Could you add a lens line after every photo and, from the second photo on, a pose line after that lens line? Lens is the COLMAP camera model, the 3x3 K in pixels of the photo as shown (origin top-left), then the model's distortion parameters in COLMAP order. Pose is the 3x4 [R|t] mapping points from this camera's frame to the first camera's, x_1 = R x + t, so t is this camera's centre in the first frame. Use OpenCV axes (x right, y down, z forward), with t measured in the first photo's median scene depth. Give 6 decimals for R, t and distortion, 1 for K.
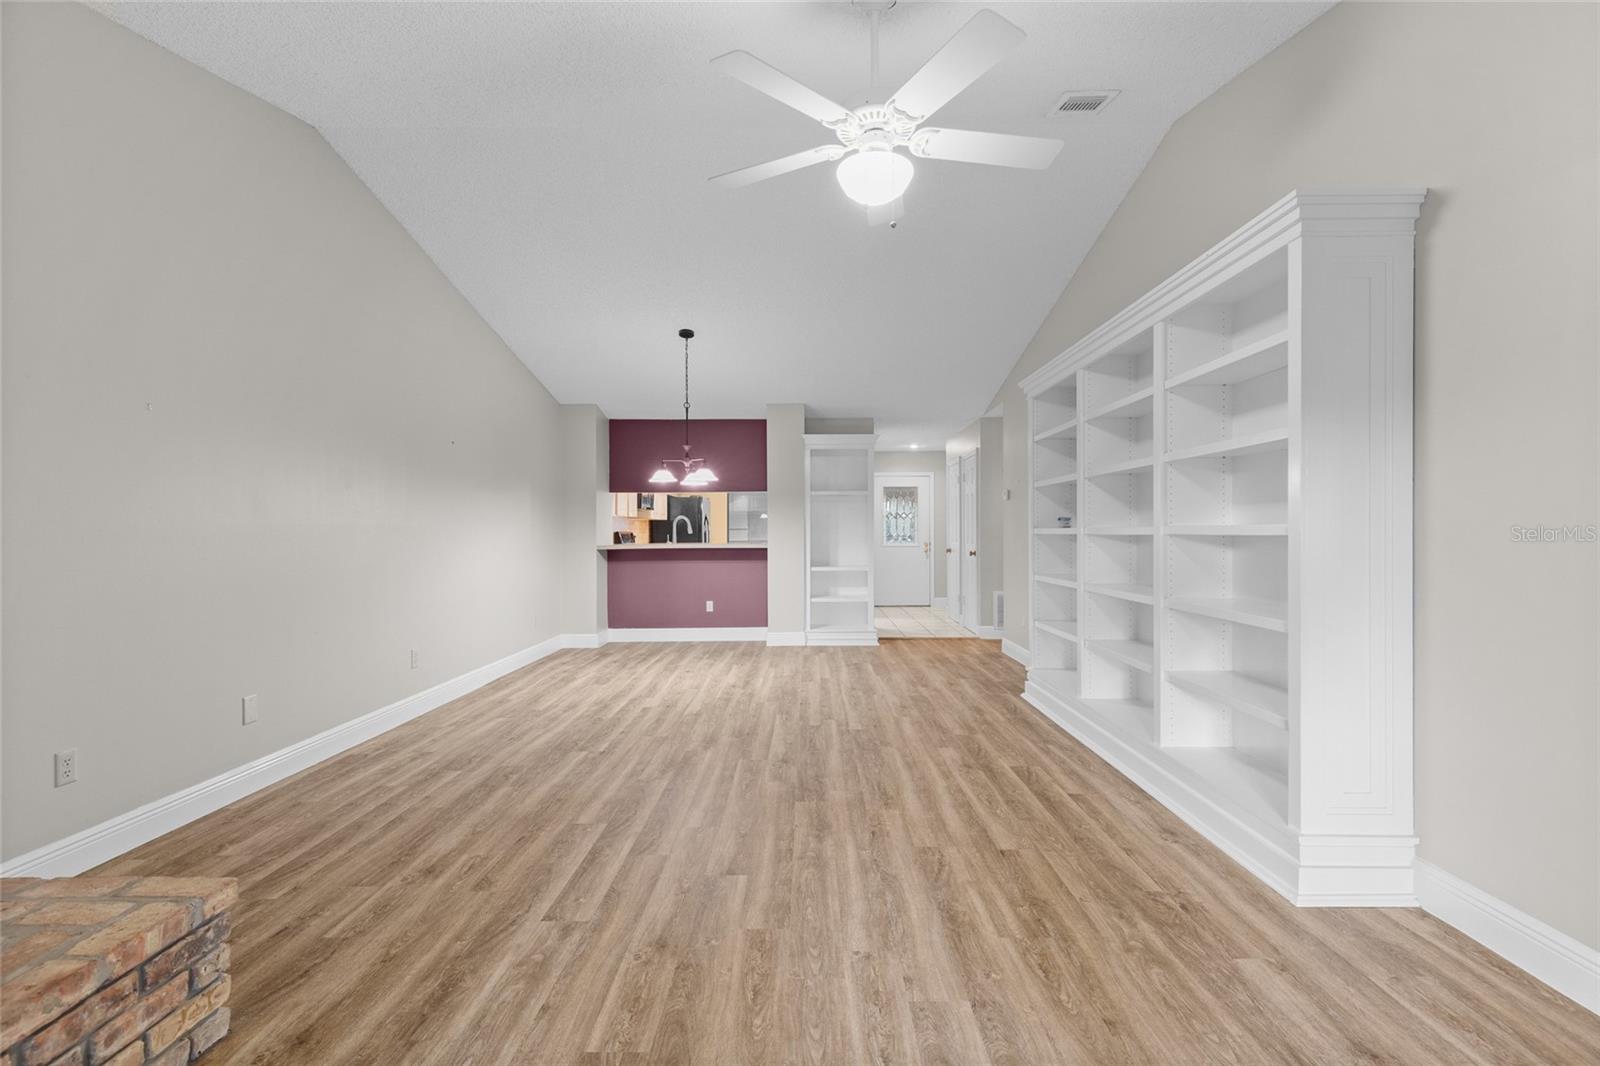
lens RADIAL K [[723.9, 0, 802.7], [0, 723.9, 532.4], [0, 0, 1]] dist [0.011166, -0.001905]
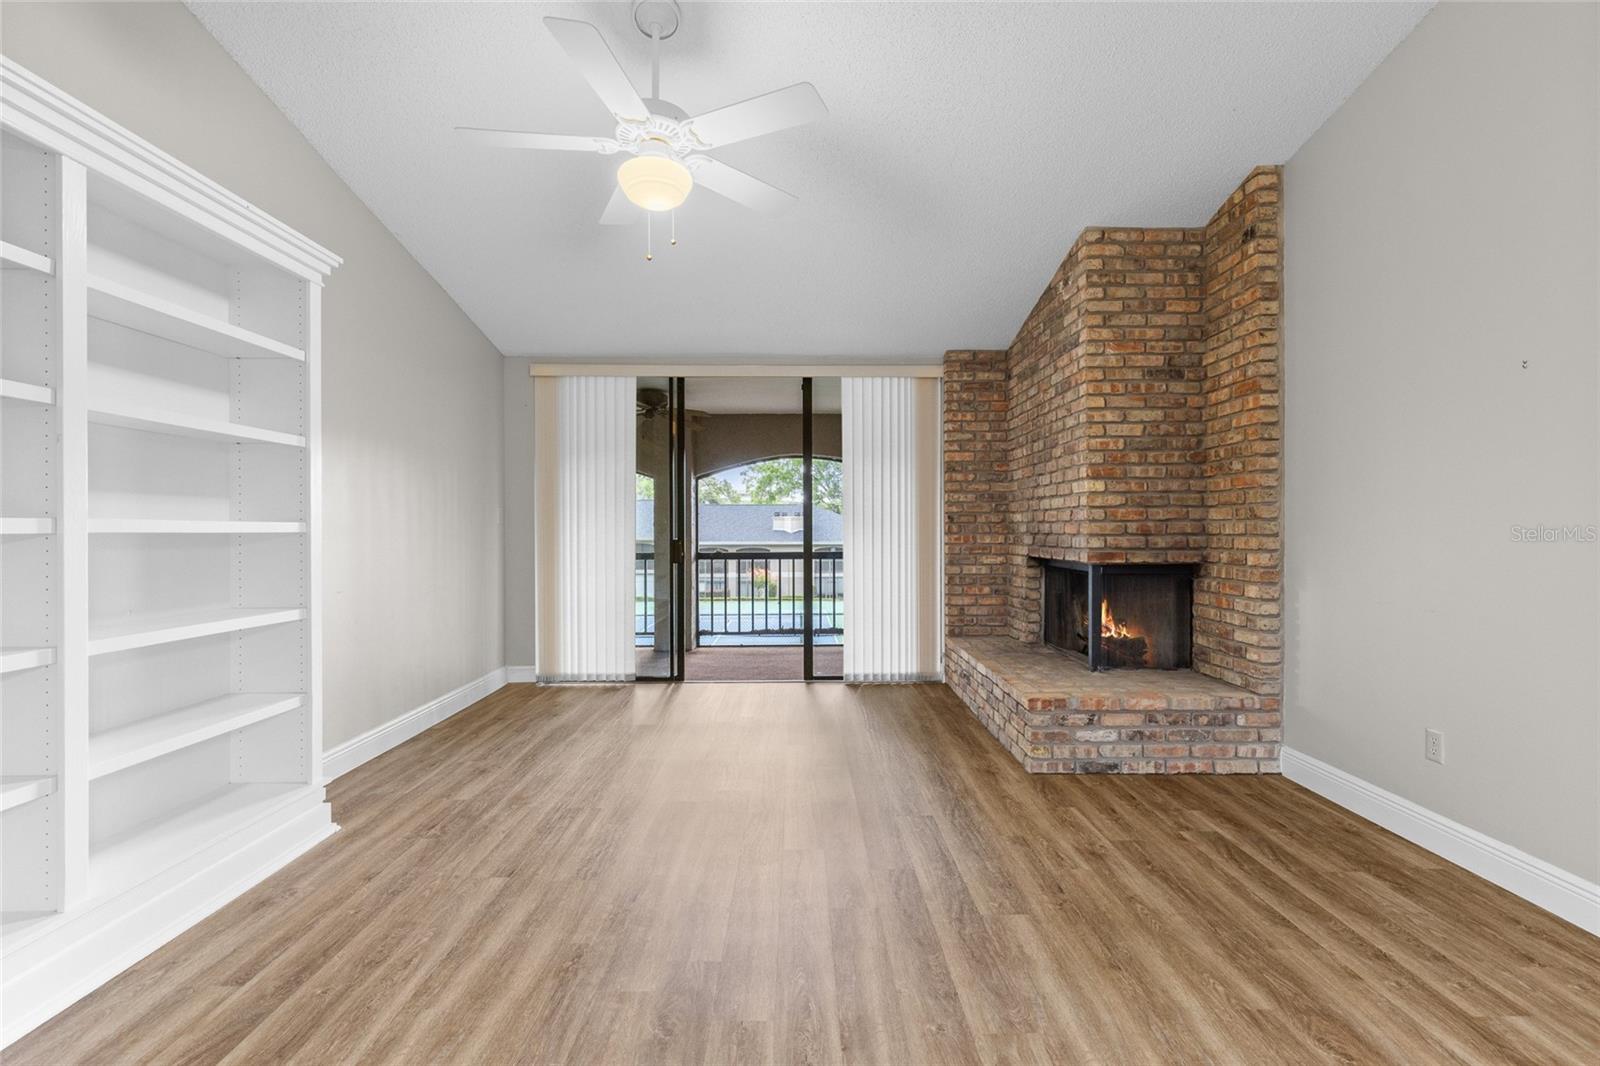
lens RADIAL K [[723.9, 0, 806.3], [0, 723.9, 527.6], [0, 0, 1]] dist [0.011166, -0.001905]
pose [[-0.999780, 0.007893, -0.019409, -0.040628], [0.007955, 0.999963, -0.003161, 0.002801], [0.019383, -0.003315, -0.999807, 0.902448]]
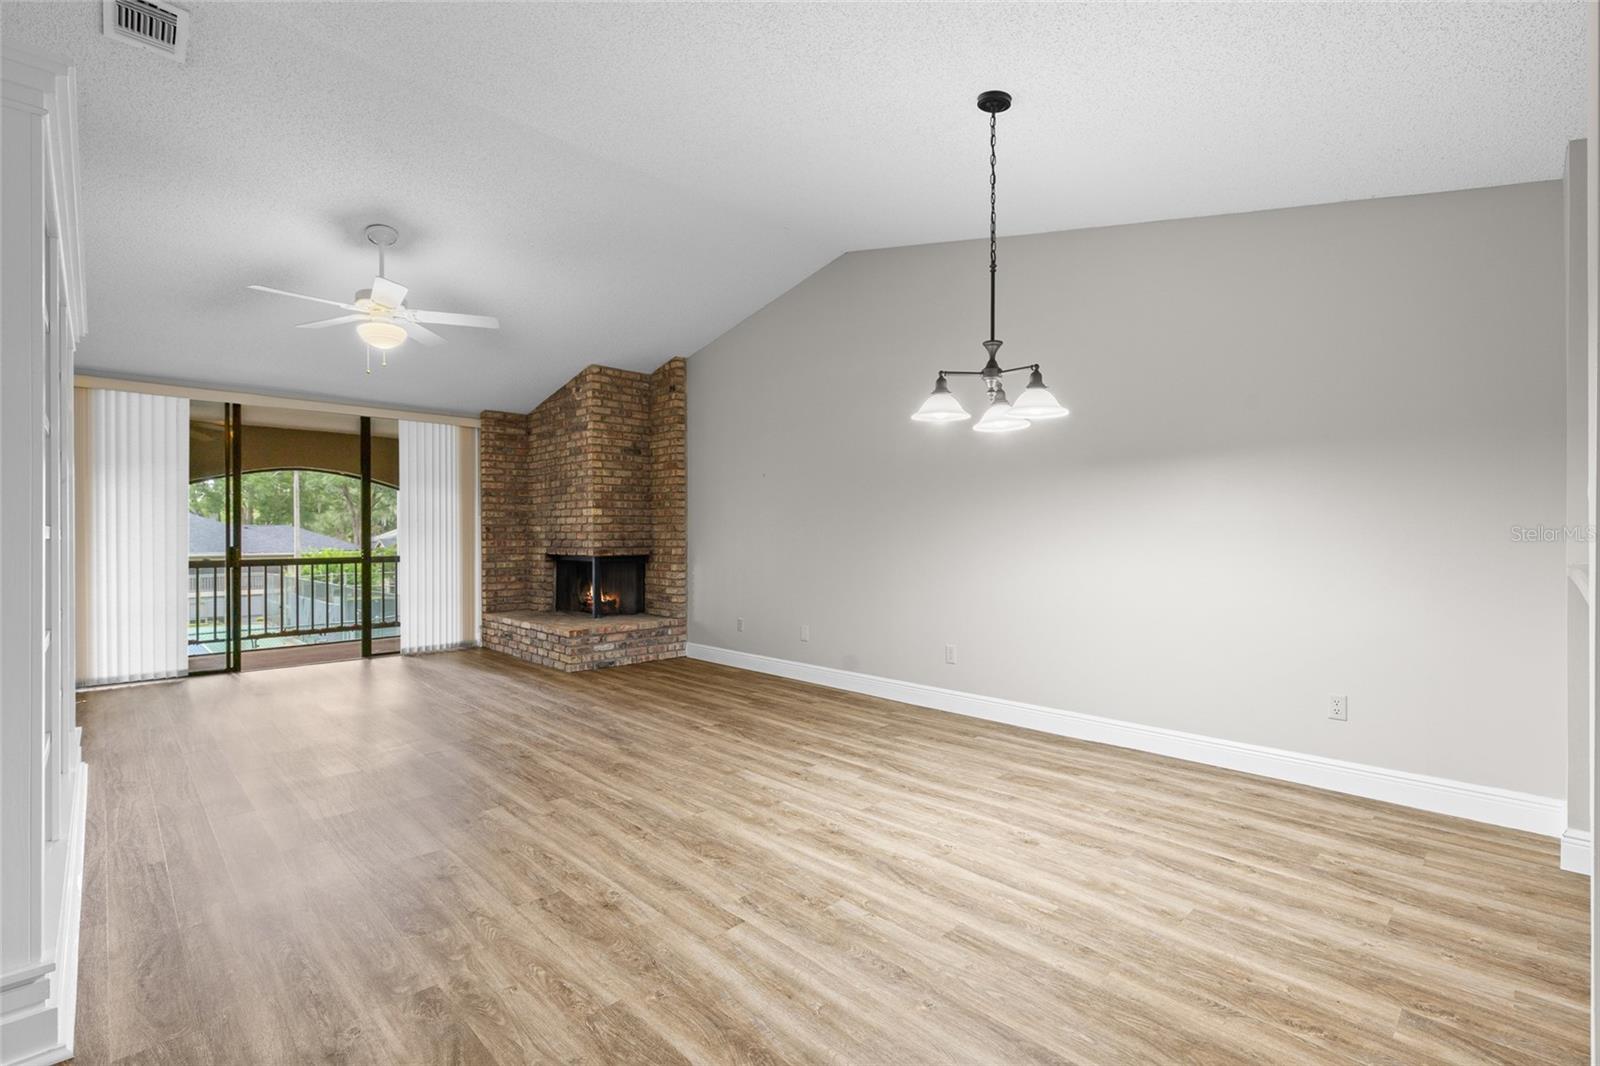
lens RADIAL K [[723.9, 0, 802.6], [0, 723.9, 539.4], [0, 0, 1]] dist [0.011166, -0.001905]
pose [[-0.714403, 0.012564, -0.699622, 0.269329], [0.008403, 0.999921, 0.009376, 0.000624], [0.699684, 0.000819, -0.714452, 1.317969]]
